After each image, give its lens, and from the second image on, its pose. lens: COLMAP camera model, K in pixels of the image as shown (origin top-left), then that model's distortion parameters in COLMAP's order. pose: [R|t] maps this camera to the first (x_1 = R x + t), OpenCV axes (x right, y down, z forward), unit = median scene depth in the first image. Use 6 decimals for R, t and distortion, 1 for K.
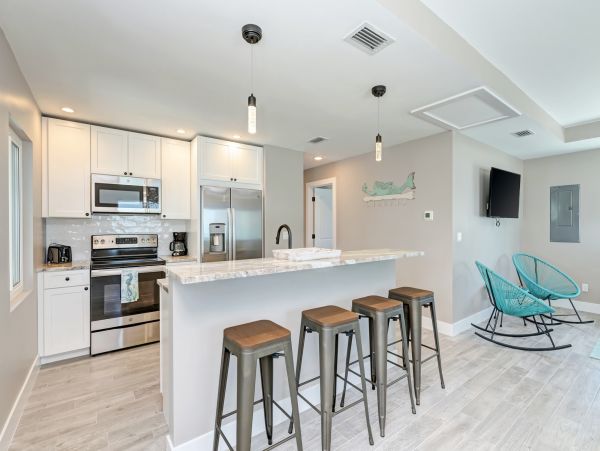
lens RADIAL K [[289.1, 0, 300.8], [0, 289.1, 219.0], [0, 0, 1]] dist [0.001219, 0.000270]
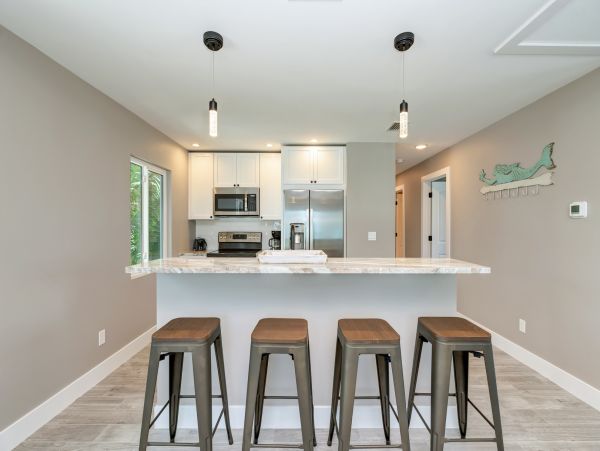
lens RADIAL K [[257.5, 0, 300.3], [0, 257.5, 227.4], [0, 0, 1]] dist [-0.001785, 0.000110]
pose [[0.804183, 0.006196, -0.594349, 0.305925], [0.013991, 0.999471, 0.029349, 0.002936], [0.594217, -0.031918, 0.803672, 0.214775]]
